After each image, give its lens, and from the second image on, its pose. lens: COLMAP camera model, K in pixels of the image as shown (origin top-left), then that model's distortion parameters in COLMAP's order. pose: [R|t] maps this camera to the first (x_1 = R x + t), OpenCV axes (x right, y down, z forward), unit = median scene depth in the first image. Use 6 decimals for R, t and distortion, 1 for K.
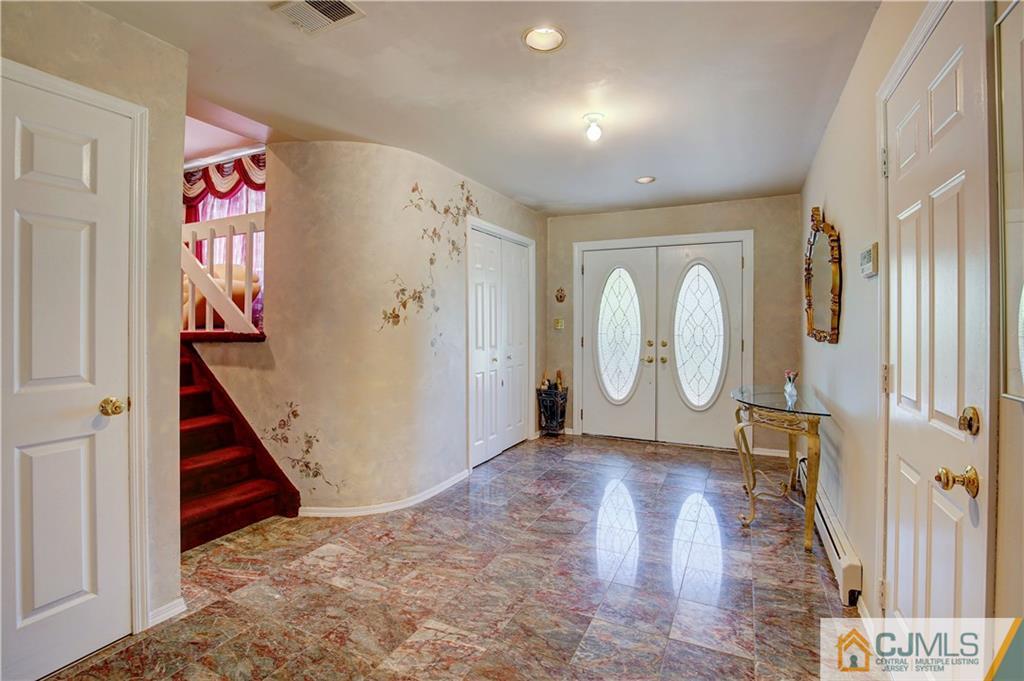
lens RADIAL K [[494.7, 0, 507.7], [0, 494.7, 336.5], [0, 0, 1]] dist [-0.038435, 0.000464]
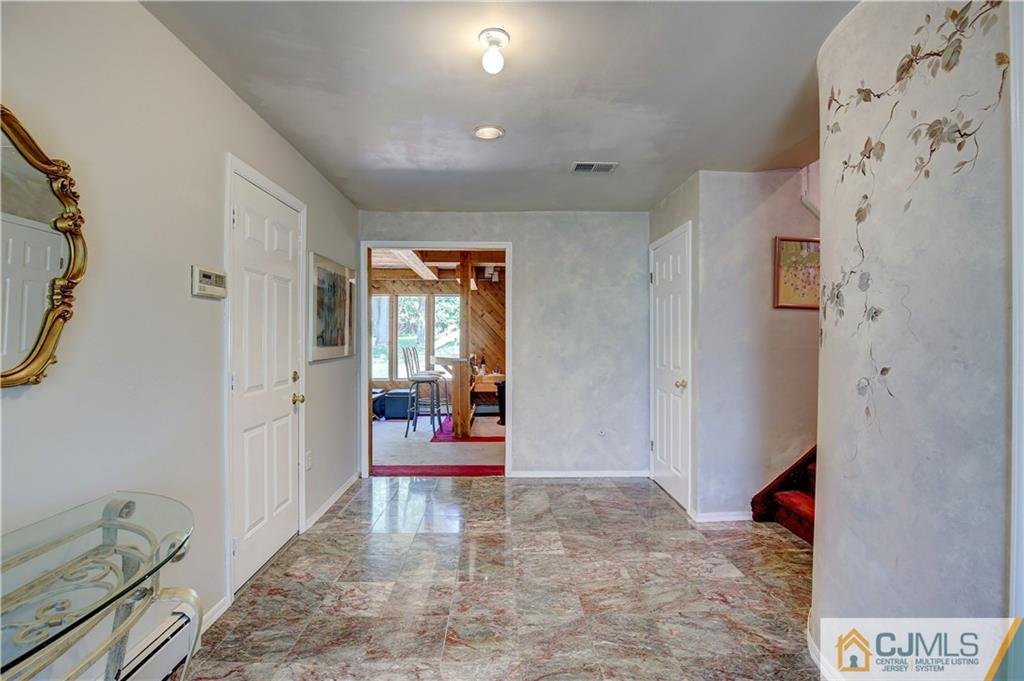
lens RADIAL K [[494.7, 0, 507.7], [0, 494.7, 336.5], [0, 0, 1]] dist [-0.038435, 0.000464]
pose [[-0.894966, -0.003388, -0.446121, 0.457036], [-0.013964, 0.999694, 0.020421, -0.050069], [0.445915, 0.024506, -0.894740, 1.612378]]
